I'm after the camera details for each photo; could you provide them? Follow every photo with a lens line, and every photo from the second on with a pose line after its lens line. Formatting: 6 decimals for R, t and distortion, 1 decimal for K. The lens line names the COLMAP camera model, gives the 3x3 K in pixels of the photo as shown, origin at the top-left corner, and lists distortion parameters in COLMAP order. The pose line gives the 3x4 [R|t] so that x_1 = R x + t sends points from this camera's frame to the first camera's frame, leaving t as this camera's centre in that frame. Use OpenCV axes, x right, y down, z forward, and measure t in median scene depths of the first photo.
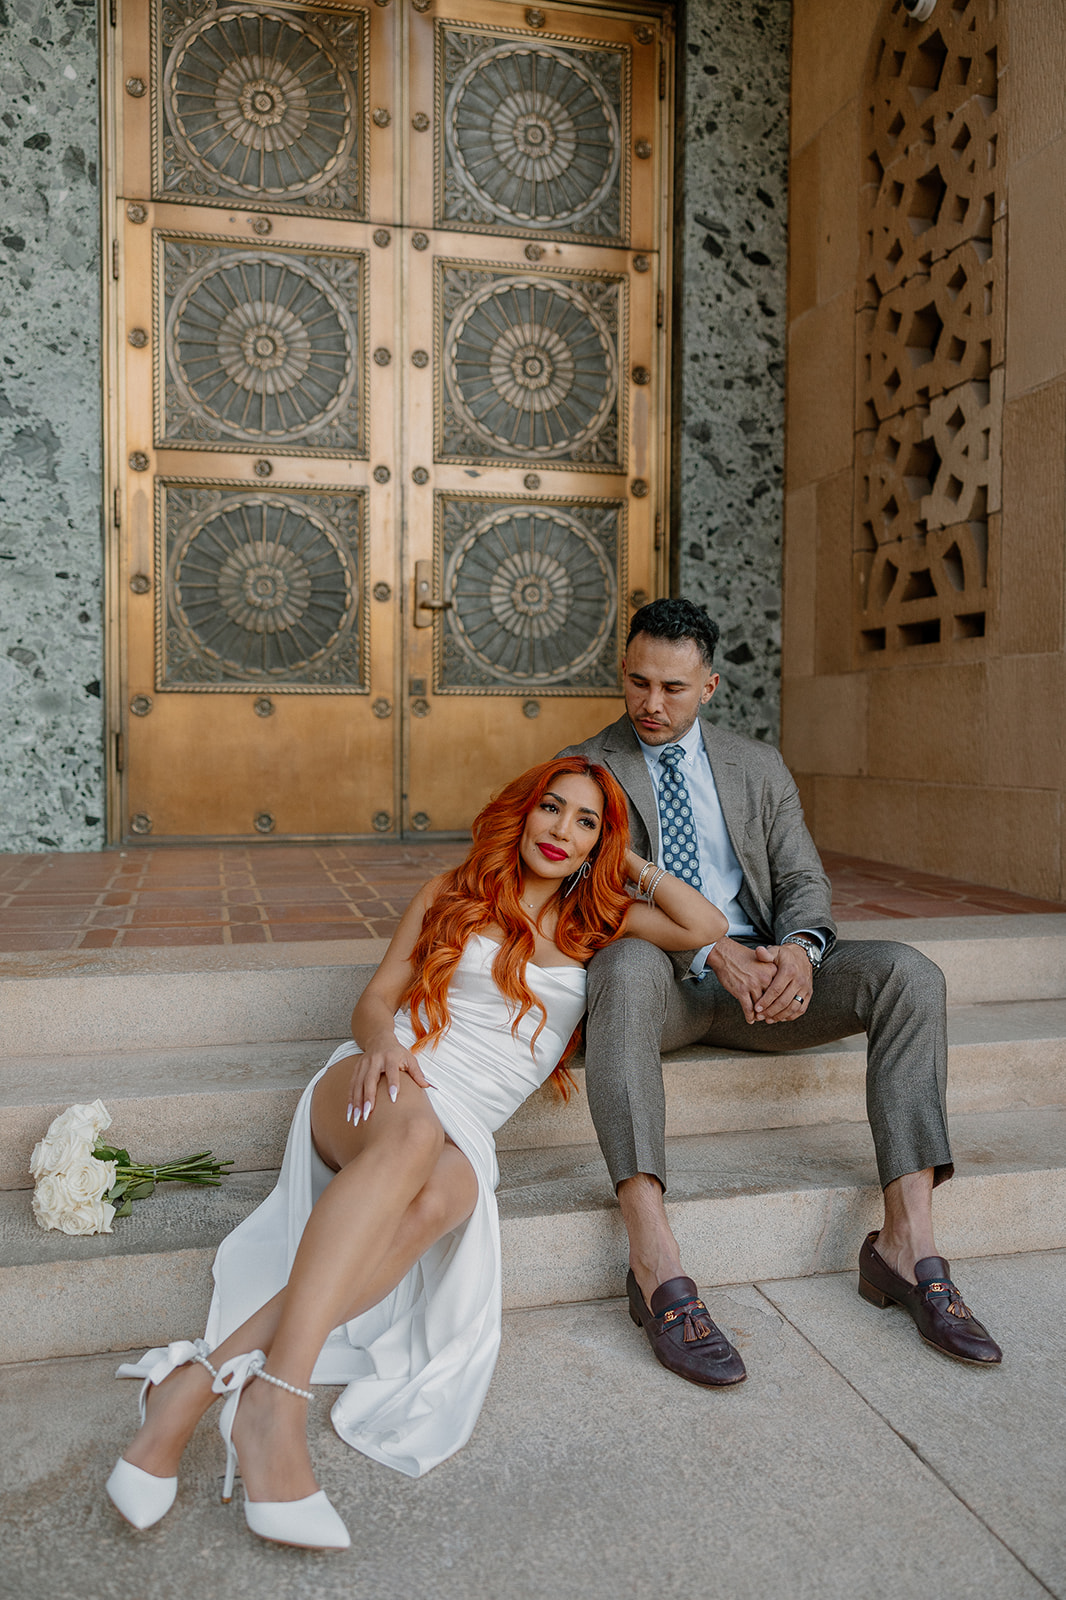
lens RADIAL K [[1242.4, 0, 509.7], [0, 1242.4, 778.8], [0, 0, 1]] dist [0.002269, 0.008273]
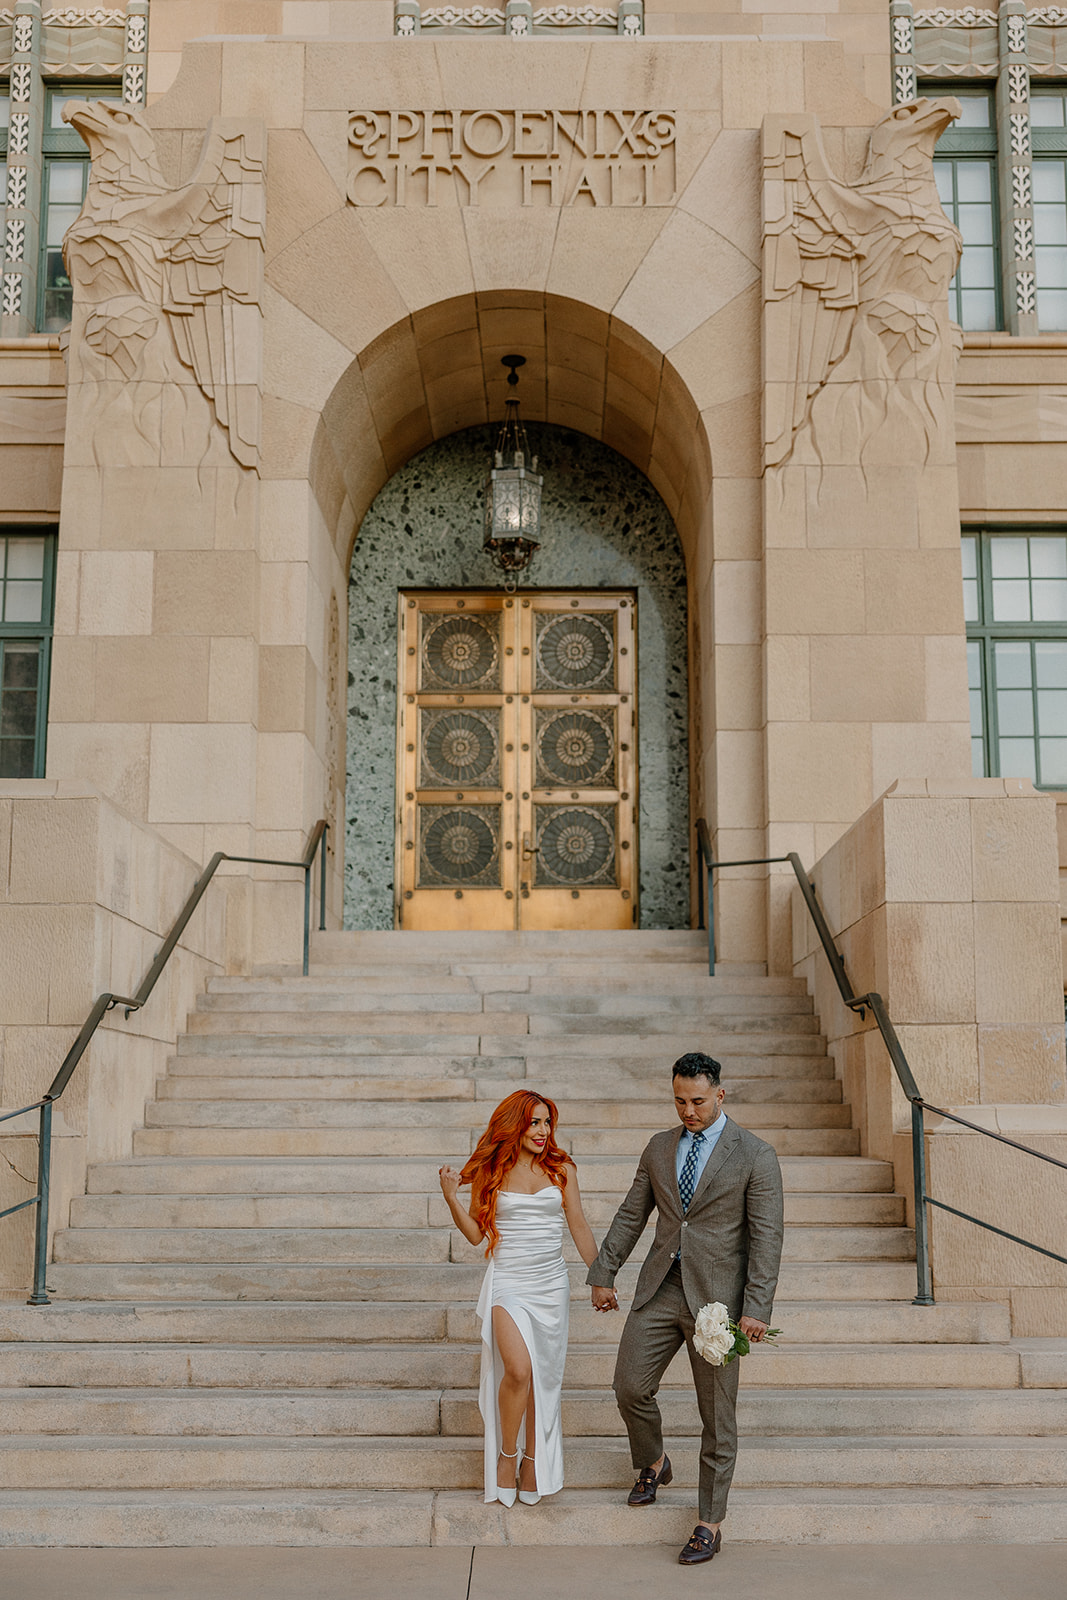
lens RADIAL K [[1946.6, 0, 543.2], [0, 1946.6, 824.1], [0, 0, 1]] dist [0.001115, 0.000000]
pose [[0.971487, -0.042730, -0.233212, 0.817623], [-0.004484, 0.980139, -0.198262, 0.536541], [0.237051, 0.193654, 0.952000, -2.481214]]
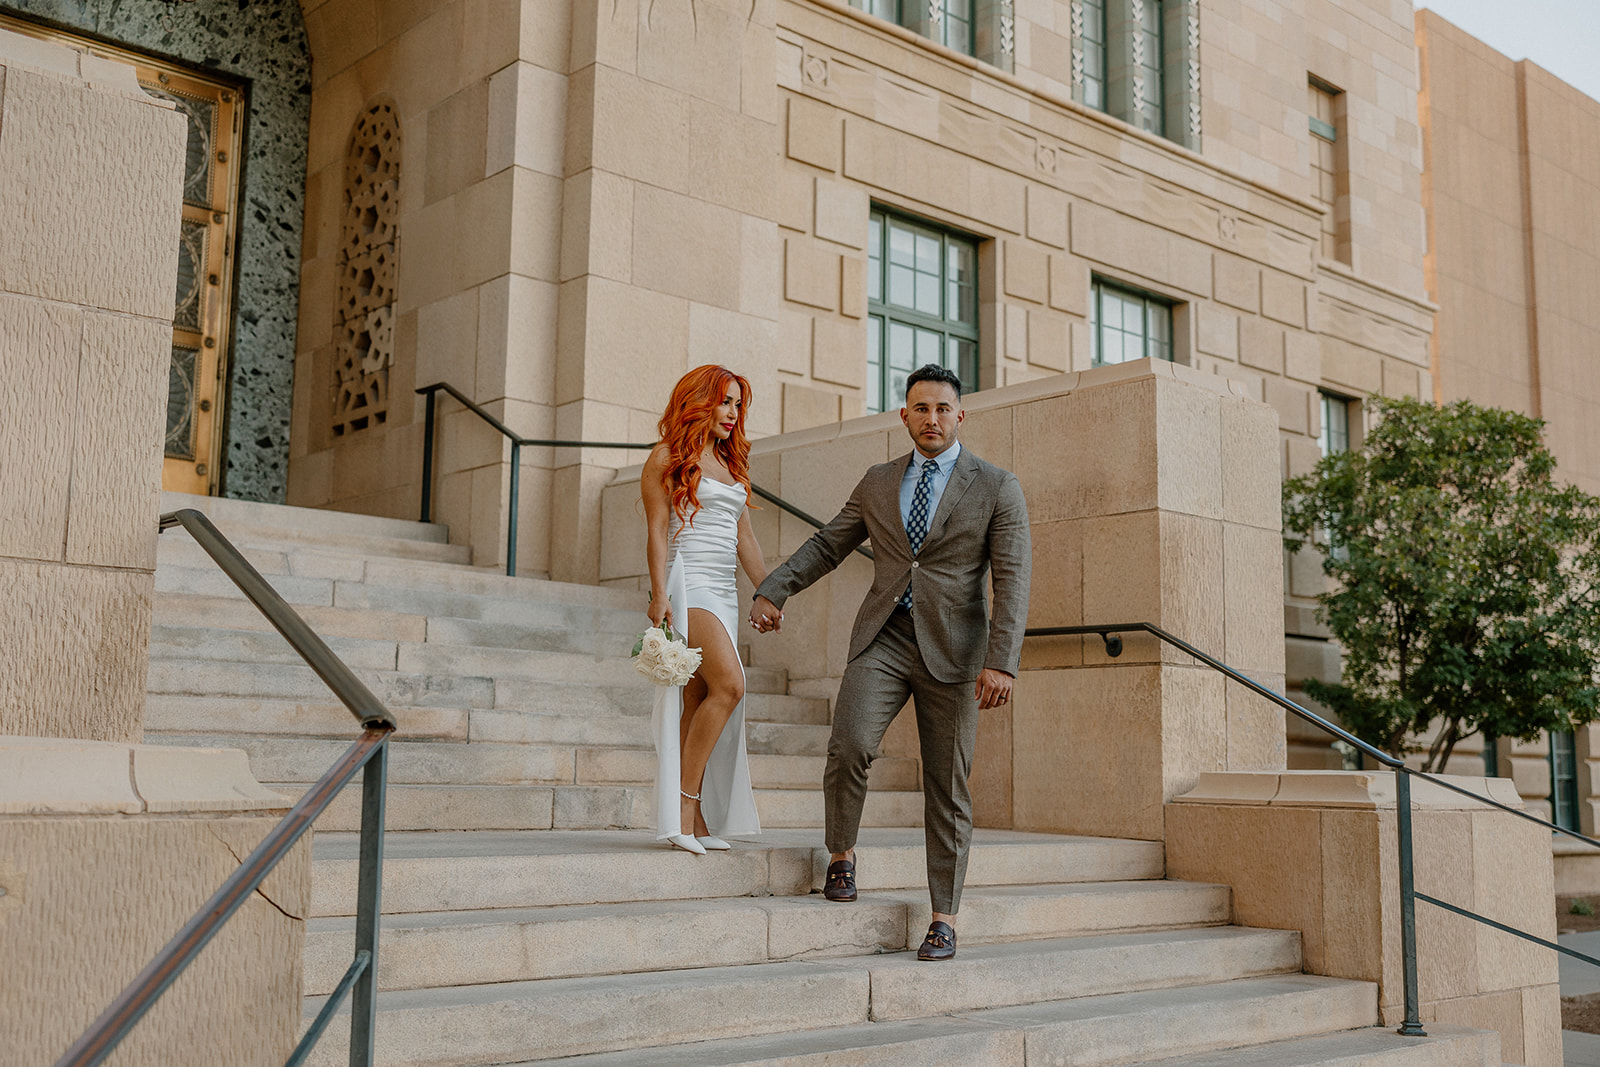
lens RADIAL K [[1731.3, 0, 789.5], [0, 1731.3, 517.7], [0, 0, 1]] dist [-0.004439, 0.000000]
pose [[0.881806, 0.079196, 0.464916, -0.295812], [0.008993, 0.982797, -0.184471, 0.475349], [-0.471527, 0.166848, 0.865924, -1.478520]]
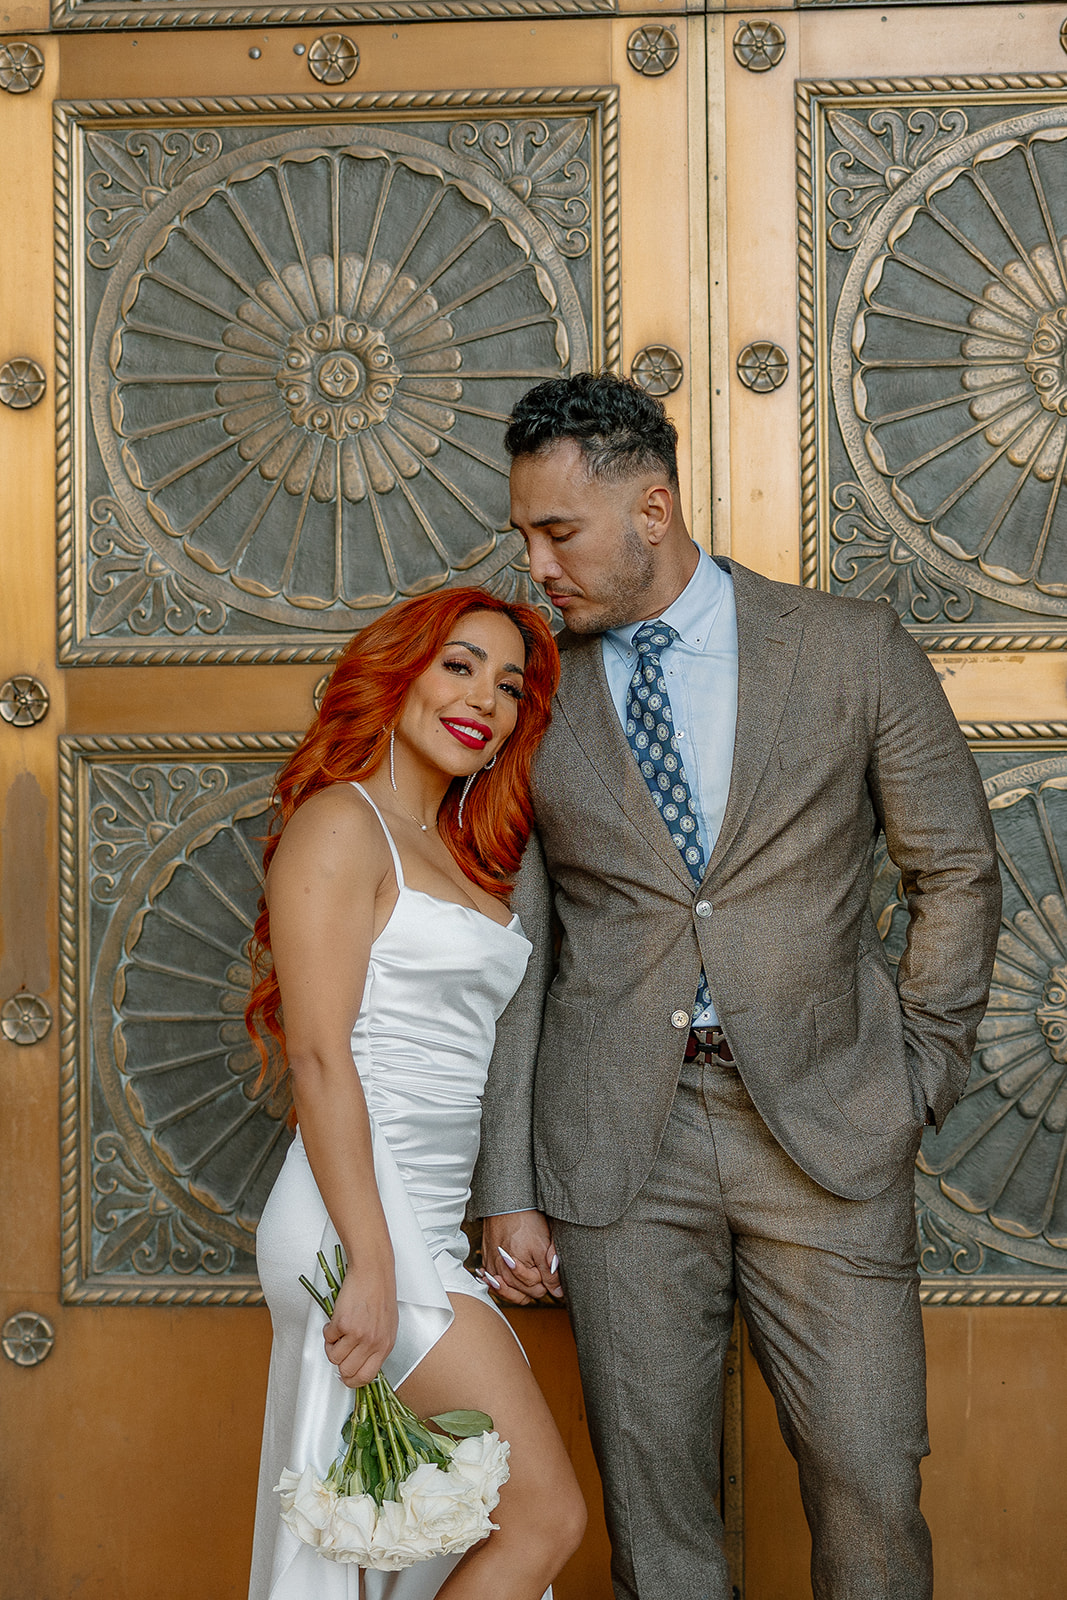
lens RADIAL K [[2190.8, 0, 553.7], [0, 2190.8, 794.8], [0, 0, 1]] dist [0.009112, 0.000000]
pose [[0.956923, -0.016416, -0.289877, 0.052050], [0.002713, 0.998862, -0.047610, -0.186096], [0.290329, 0.044773, 0.955879, 0.386450]]
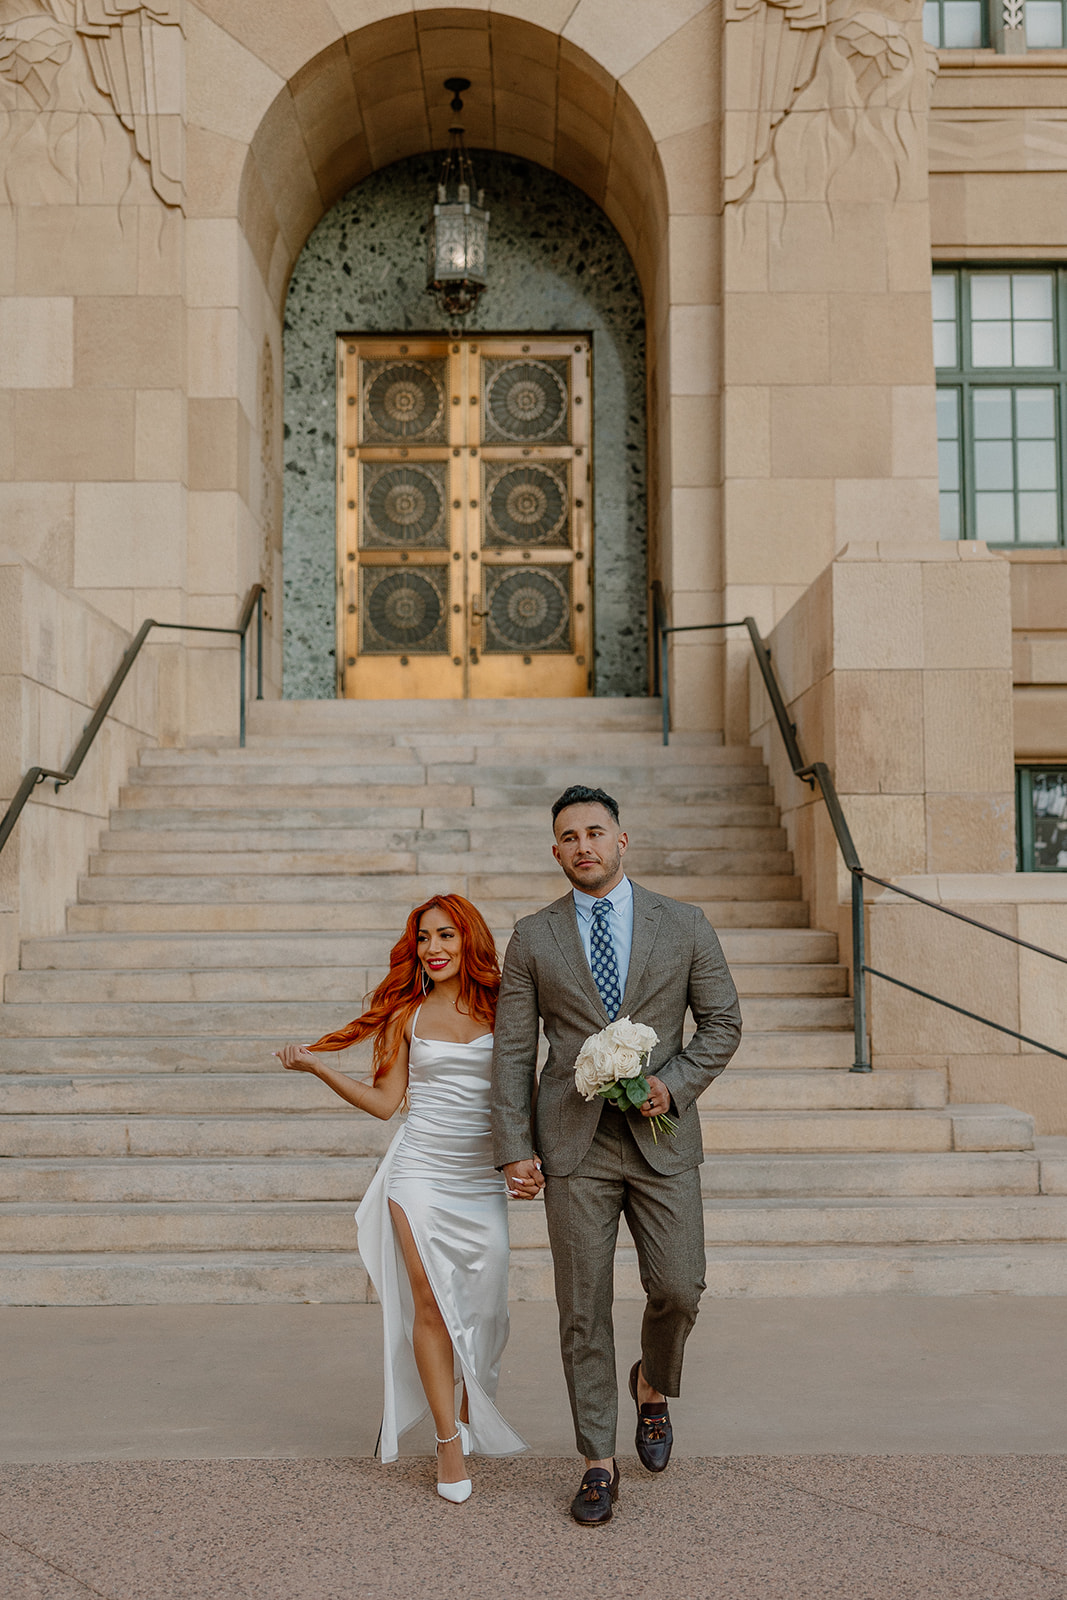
lens RADIAL K [[2130.3, 0, 531.4], [0, 2130.3, 777.7], [0, 0, 1]] dist [-0.000537, 0.000000]
pose [[0.973630, -0.025684, -0.226682, 0.879772], [0.001510, 0.994346, -0.106179, 0.551829], [0.228127, 0.103037, 0.968164, -2.611084]]
